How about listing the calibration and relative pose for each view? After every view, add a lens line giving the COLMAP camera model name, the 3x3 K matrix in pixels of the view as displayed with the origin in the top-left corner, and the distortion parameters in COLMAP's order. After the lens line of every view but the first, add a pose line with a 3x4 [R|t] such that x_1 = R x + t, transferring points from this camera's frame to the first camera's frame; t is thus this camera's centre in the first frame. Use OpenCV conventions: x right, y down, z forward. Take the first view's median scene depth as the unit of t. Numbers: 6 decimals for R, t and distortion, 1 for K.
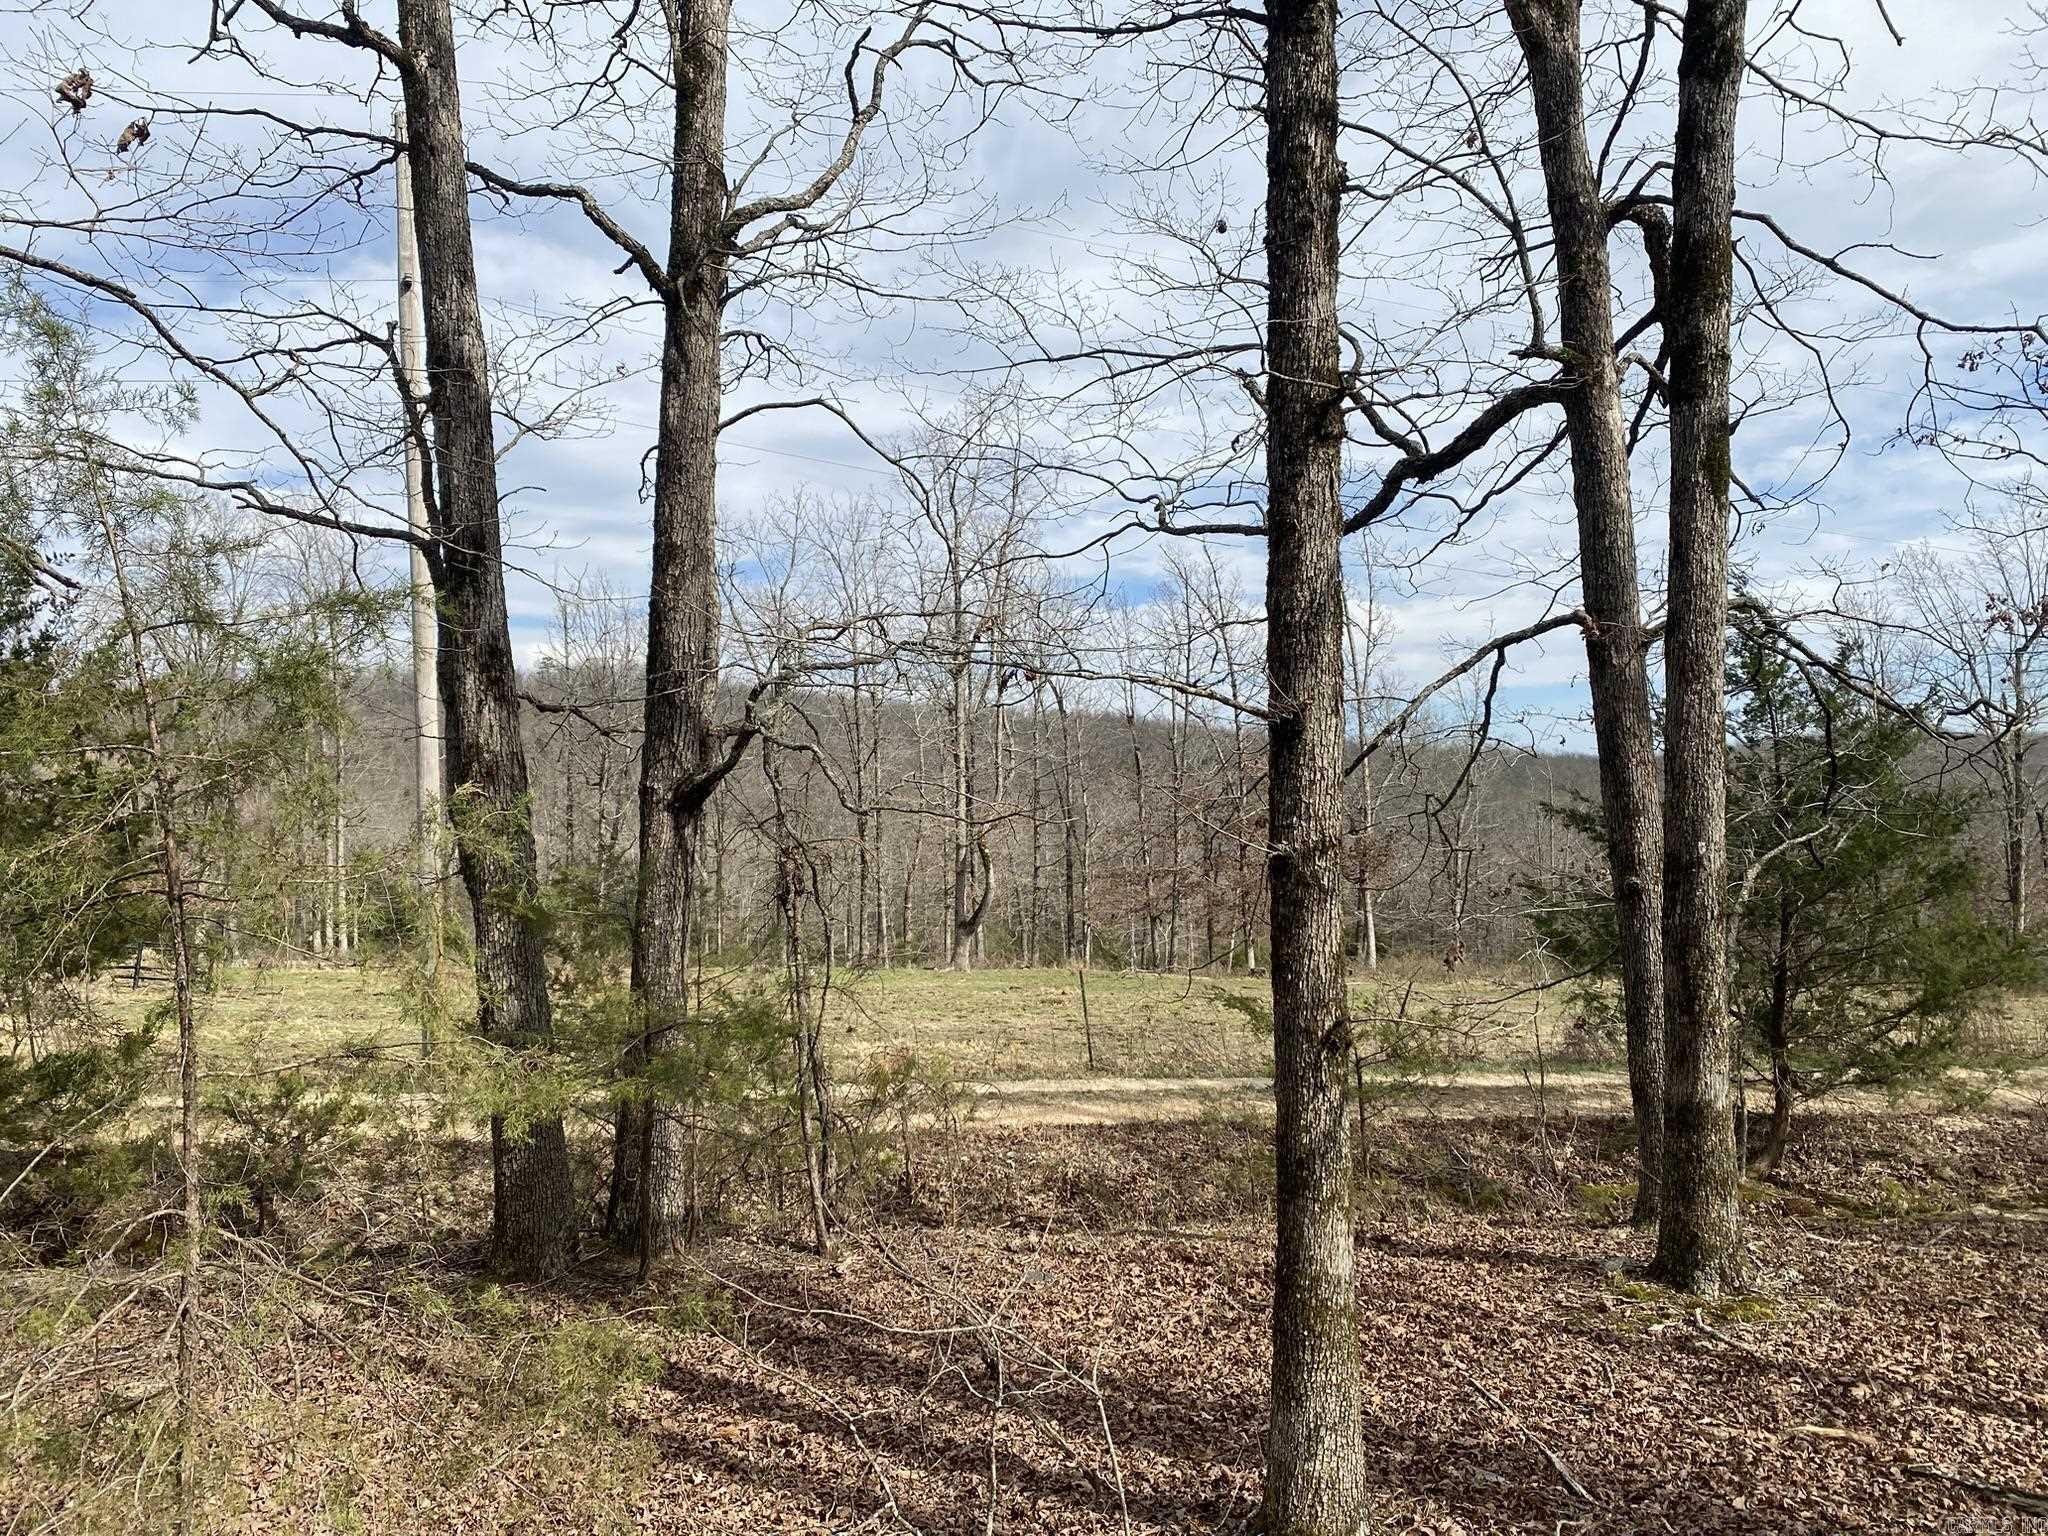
lens RADIAL K [[1563.2, 0, 999.6], [0, 1563.2, 773.4], [0, 0, 1]] dist [0.035850, -0.052536]
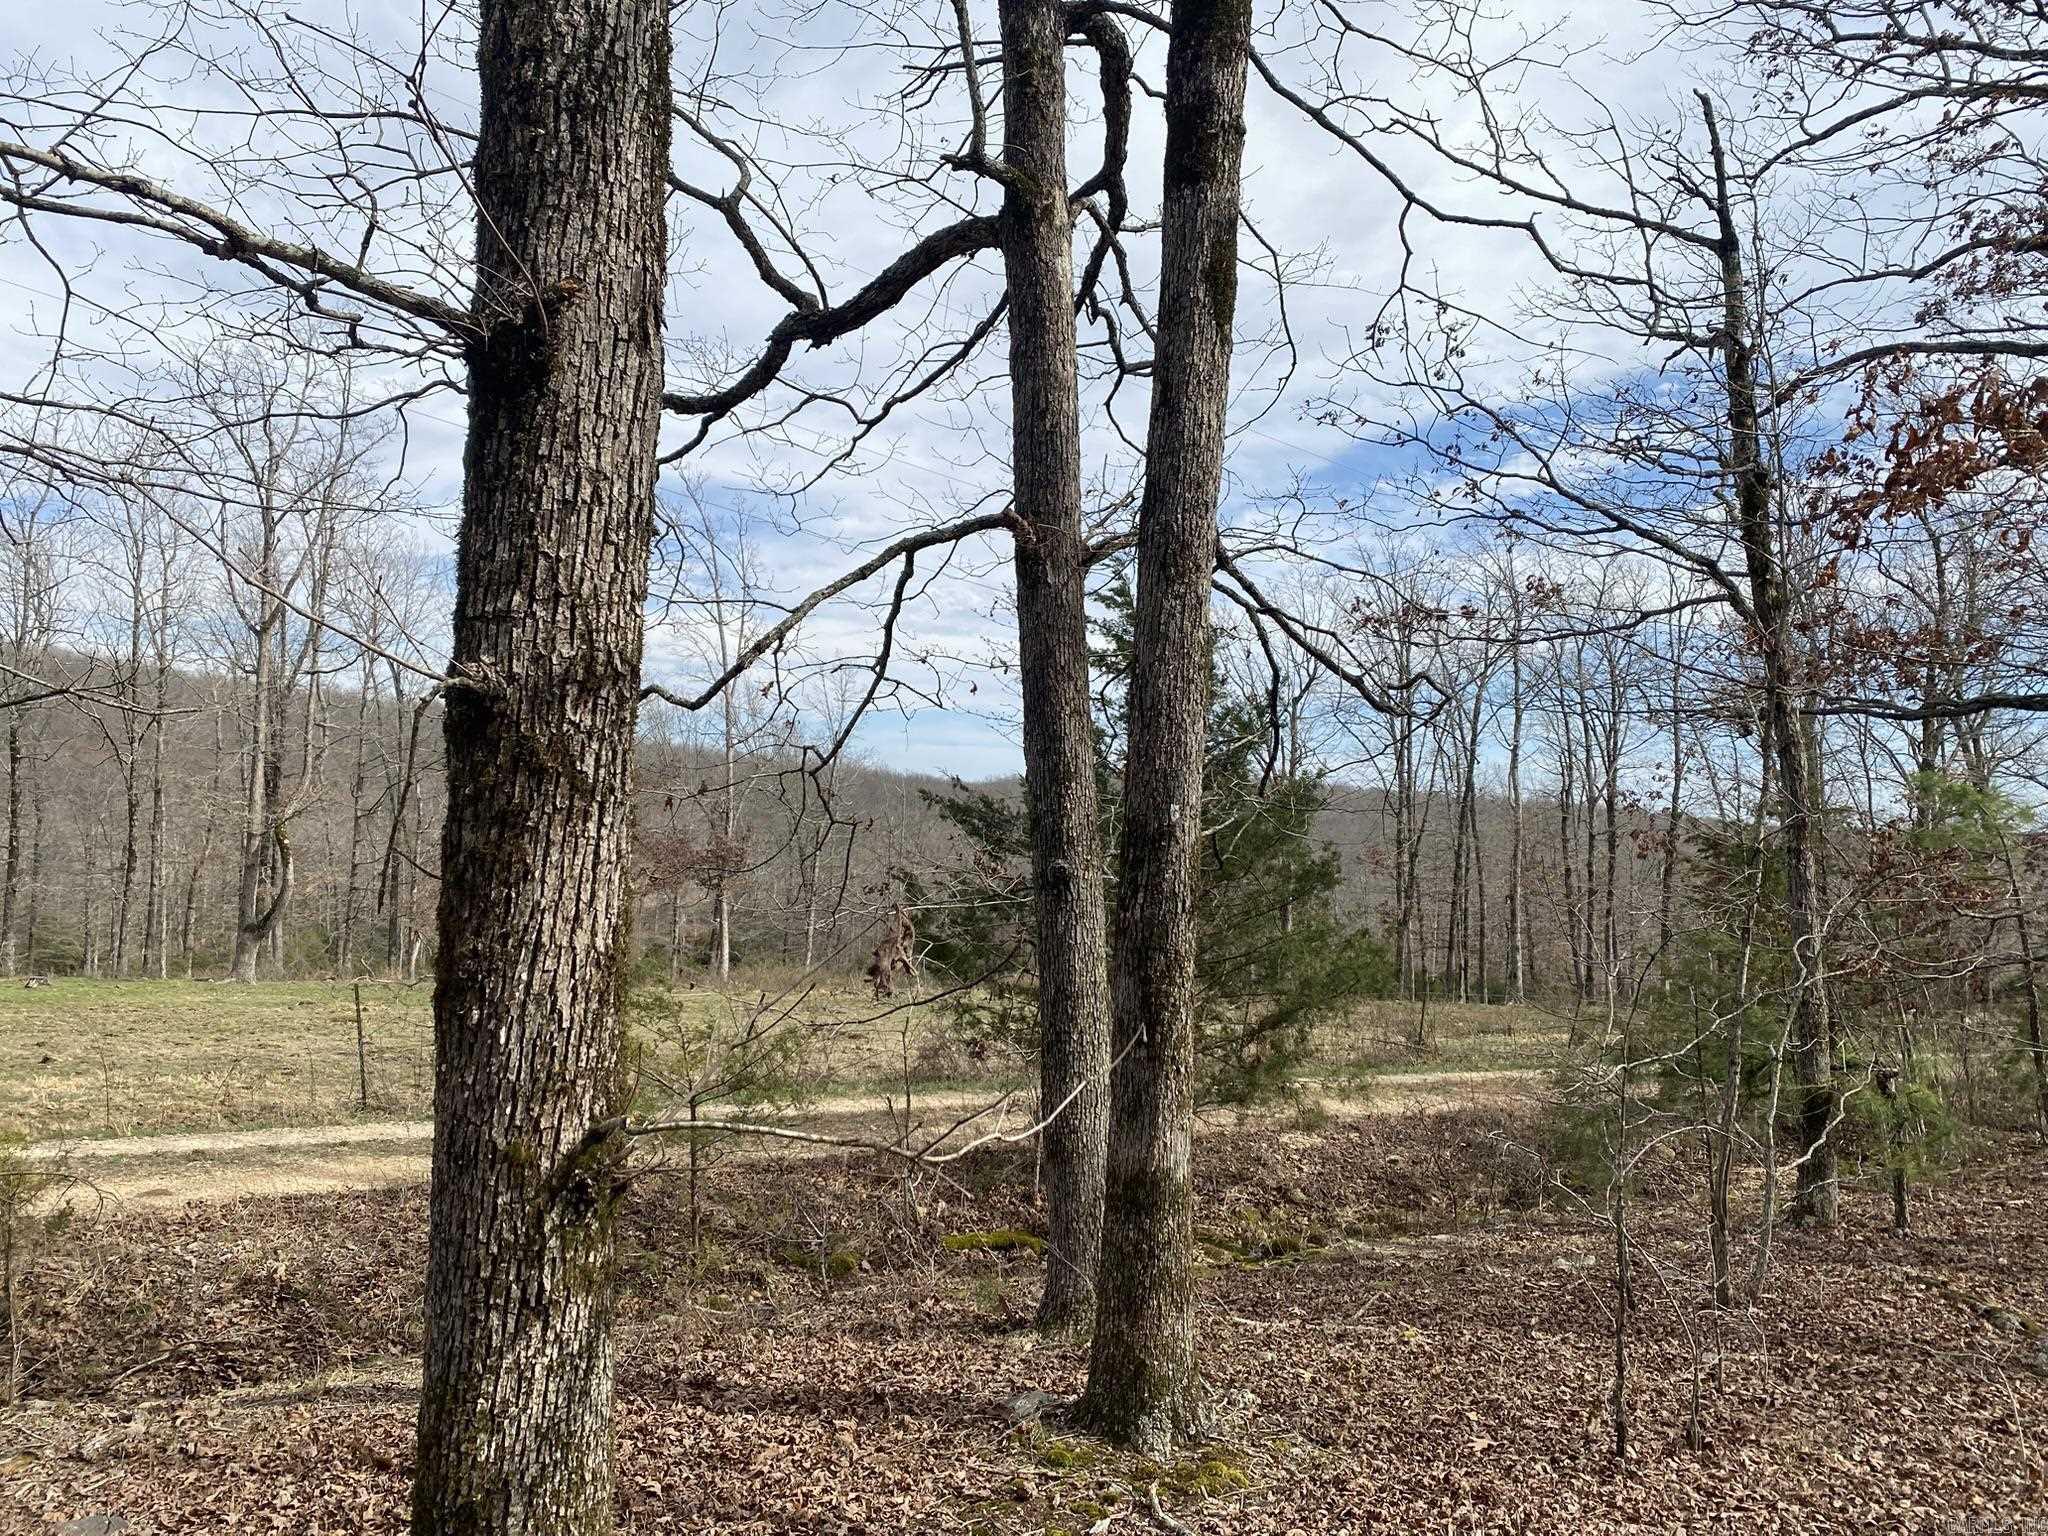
lens RADIAL K [[1538.8, 0, 993.7], [0, 1538.8, 735.8], [0, 0, 1]] dist [0.081800, -0.120280]
pose [[0.920265, 0.062465, 0.386277, 0.096259], [-0.050476, 0.997879, -0.041113, 0.046022], [-0.388026, 0.018337, 0.921466, 0.384566]]
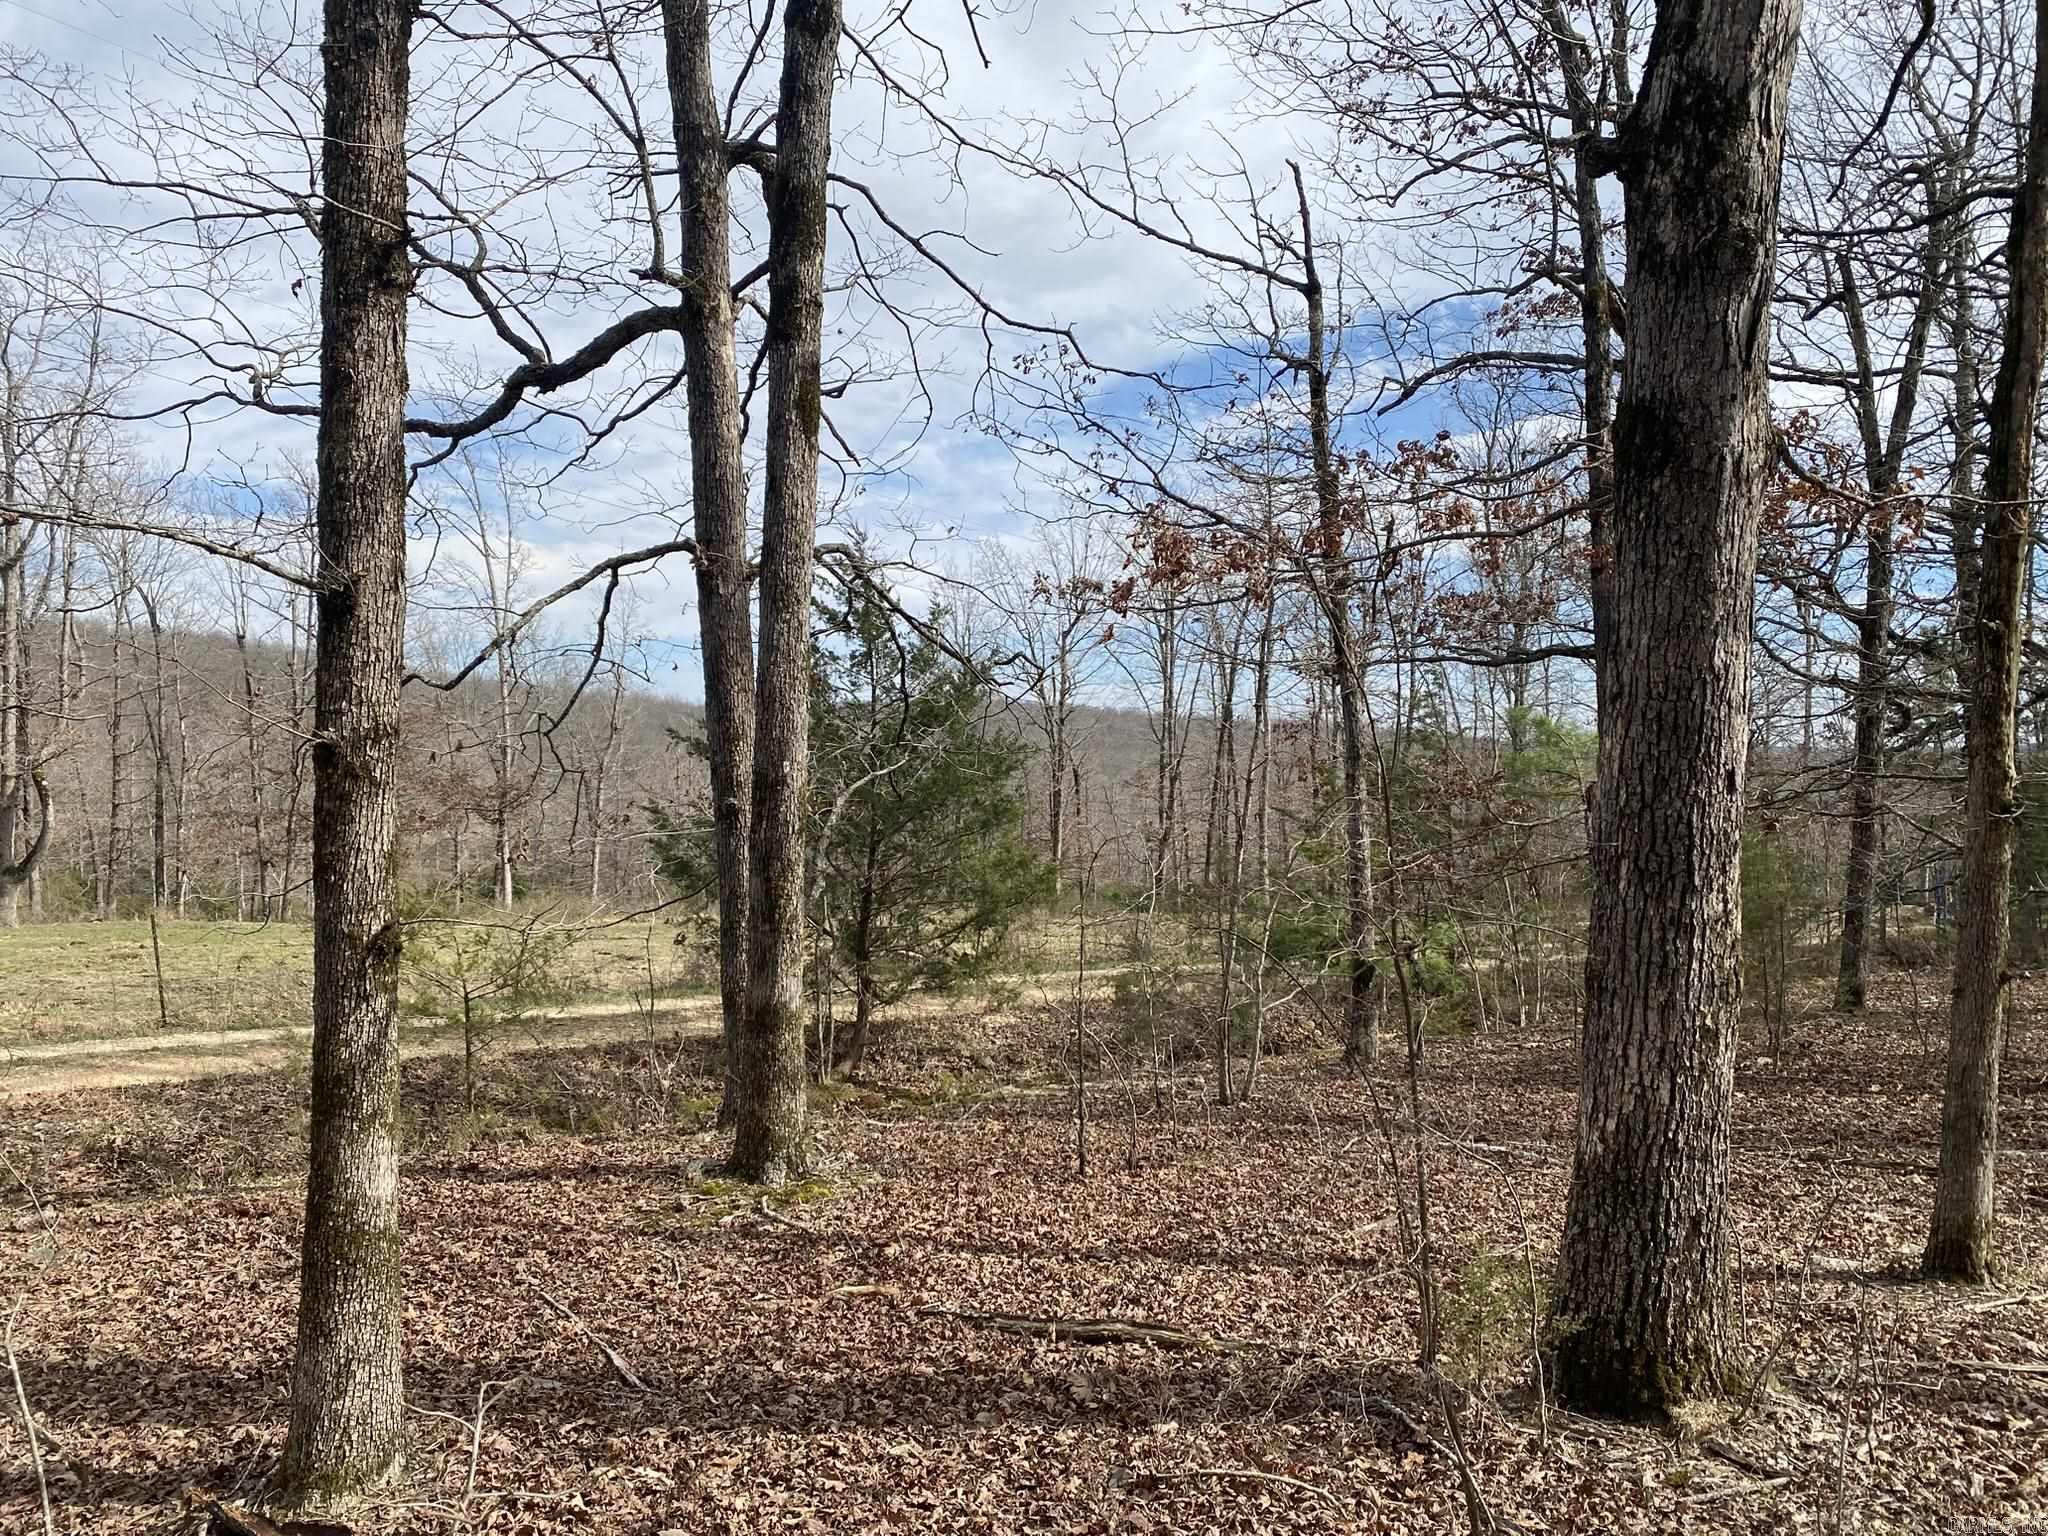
lens RADIAL K [[1563.2, 0, 999.6], [0, 1563.2, 773.4], [0, 0, 1]] dist [0.035850, -0.052536]
pose [[0.861916, 0.020531, 0.506635, 0.035637], [-0.038362, 0.998957, 0.024782, 0.020622], [-0.505597, -0.040795, 0.861805, 0.014654]]
